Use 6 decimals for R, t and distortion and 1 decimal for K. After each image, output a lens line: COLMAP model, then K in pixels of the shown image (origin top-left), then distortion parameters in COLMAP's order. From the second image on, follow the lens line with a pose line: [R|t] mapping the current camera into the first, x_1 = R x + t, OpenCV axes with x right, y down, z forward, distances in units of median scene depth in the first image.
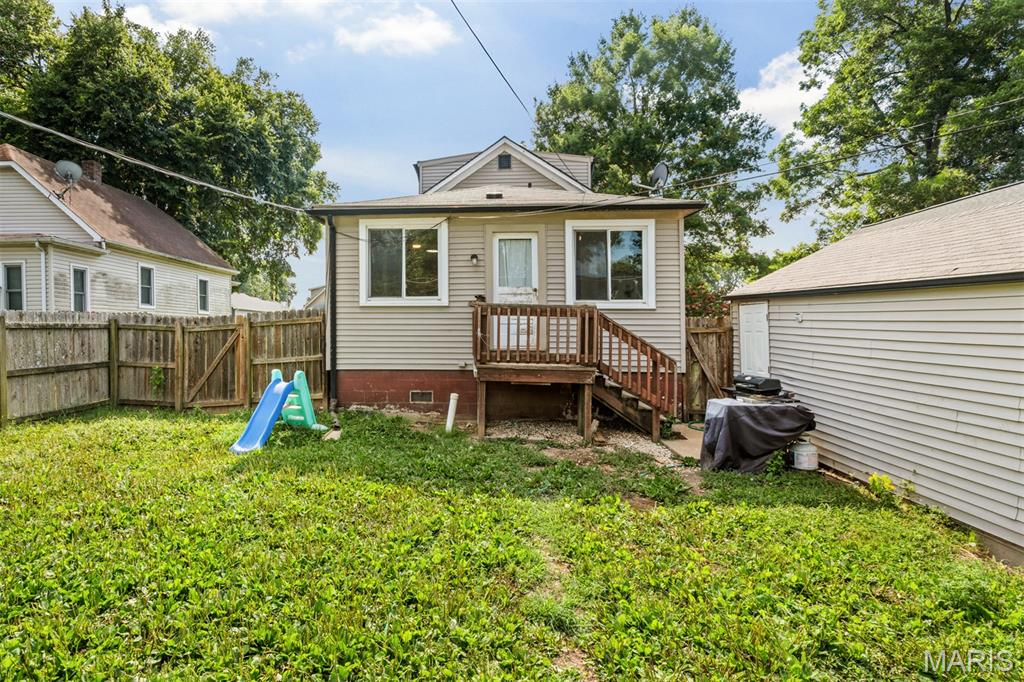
lens RADIAL K [[493.0, 0, 488.3], [0, 493.0, 347.1], [0, 0, 1]] dist [0.004141, 0.000747]
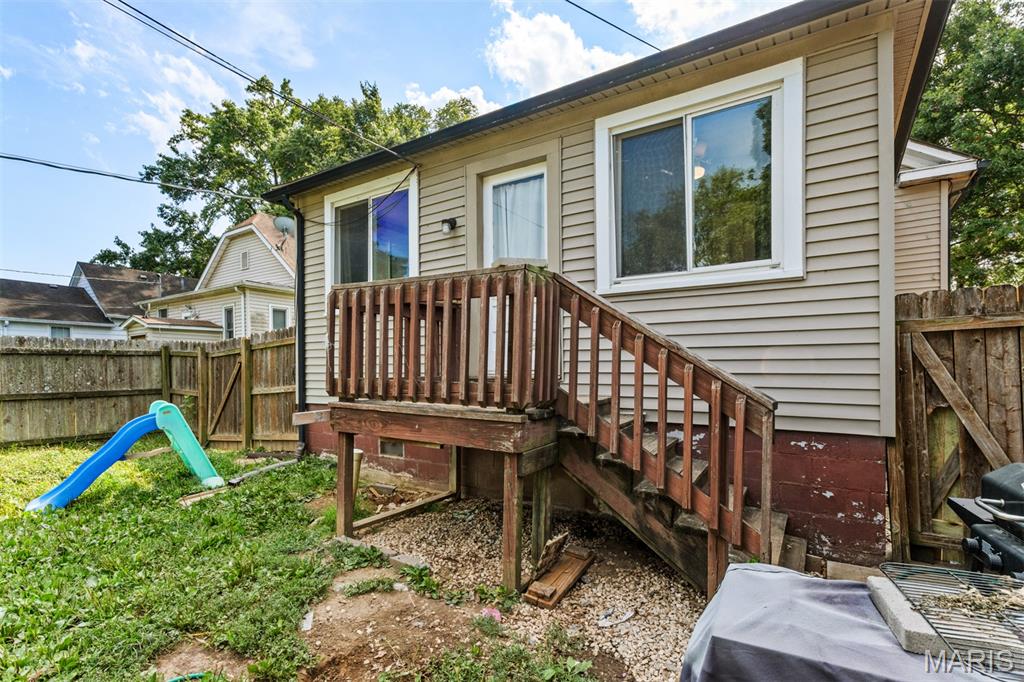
lens RADIAL K [[490.8, 0, 511.2], [0, 490.8, 383.5], [0, 0, 1]] dist [-0.000021, -0.000280]
pose [[0.851638, 0.006348, -0.524092, 0.347331], [-0.006383, 0.999978, 0.001740, 0.011972], [0.524092, 0.001864, 0.851660, 0.526946]]
